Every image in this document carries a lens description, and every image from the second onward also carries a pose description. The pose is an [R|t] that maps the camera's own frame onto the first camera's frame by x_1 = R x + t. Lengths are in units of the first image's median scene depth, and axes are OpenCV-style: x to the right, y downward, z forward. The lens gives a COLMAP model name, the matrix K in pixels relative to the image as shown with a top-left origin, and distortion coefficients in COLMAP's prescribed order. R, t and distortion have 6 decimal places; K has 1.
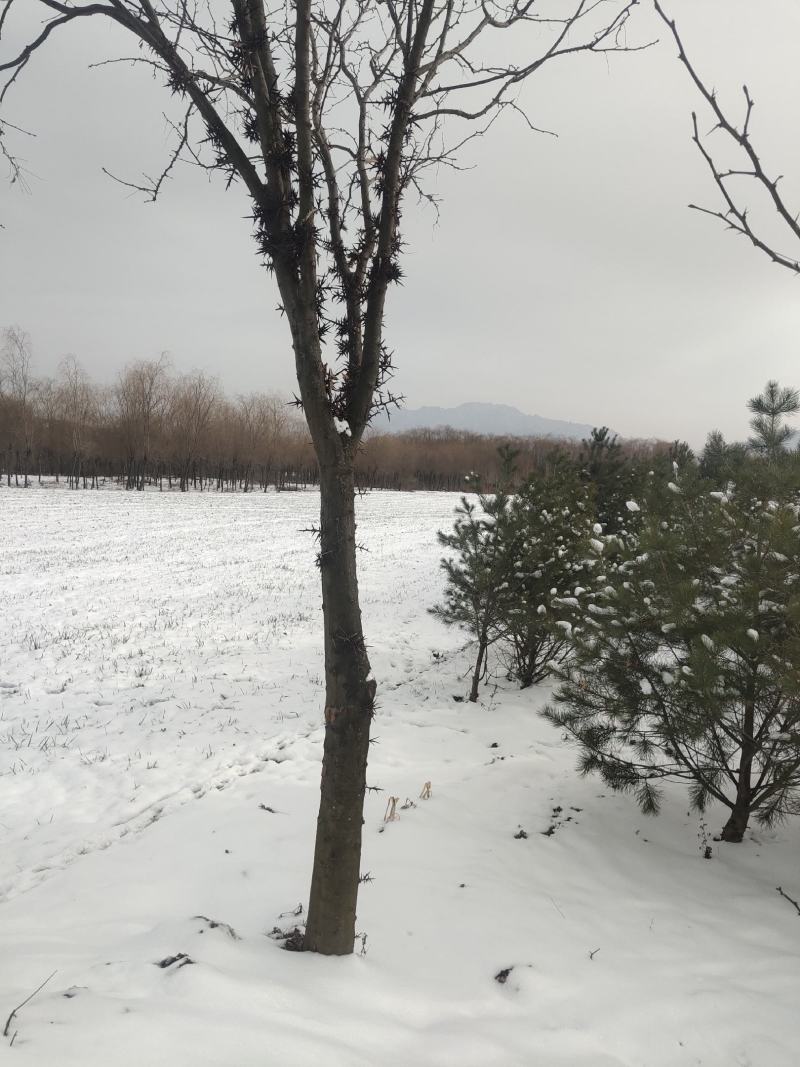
lens RADIAL K [[807.8, 0, 400.0], [0, 807.8, 533.5], [0, 0, 1]] dist [0.042328, -0.029572]
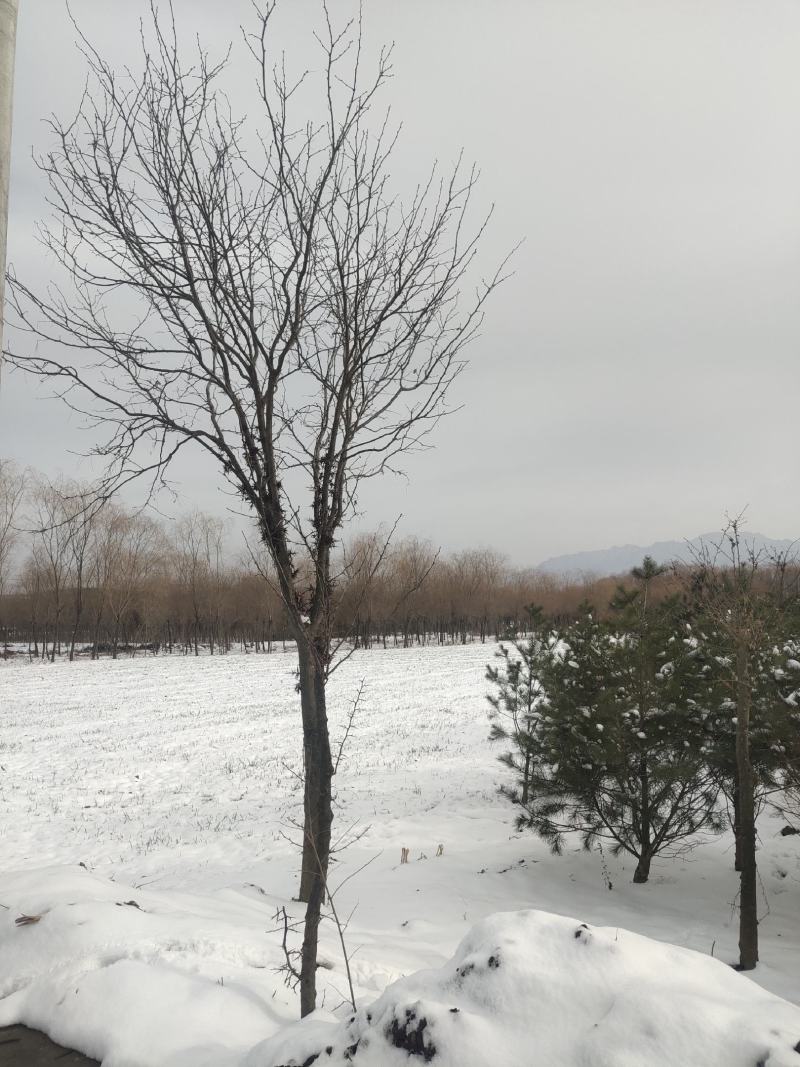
lens RADIAL K [[809.0, 0, 406.9], [0, 809.0, 540.3], [0, 0, 1]] dist [0.012062, 0.001211]
pose [[0.960106, -0.096237, -0.262555, 0.443923], [0.049174, 0.982387, -0.180269, 0.029846], [0.275279, 0.160166, 0.947928, -0.530315]]
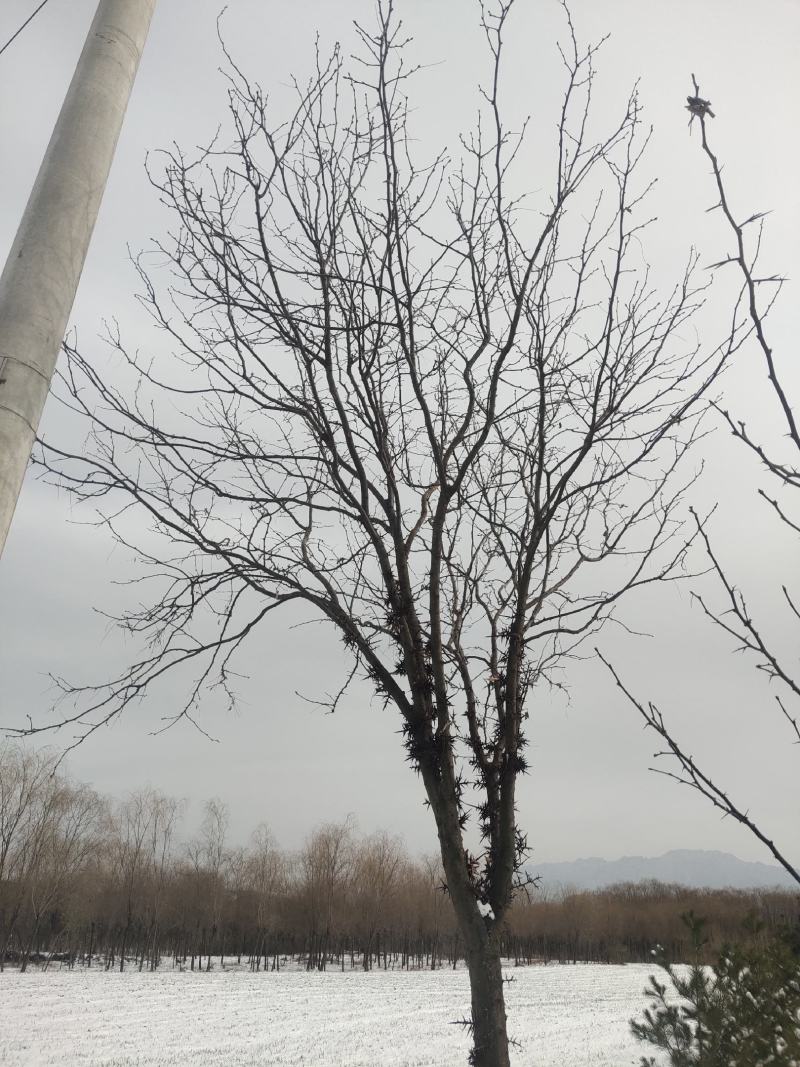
lens RADIAL K [[807.8, 0, 400.0], [0, 807.8, 533.5], [0, 0, 1]] dist [0.042328, -0.029572]
pose [[0.974431, -0.125237, -0.186546, 0.053621], [0.011516, 0.856998, -0.515190, -0.001415], [0.224391, 0.499869, 0.836528, -0.127261]]
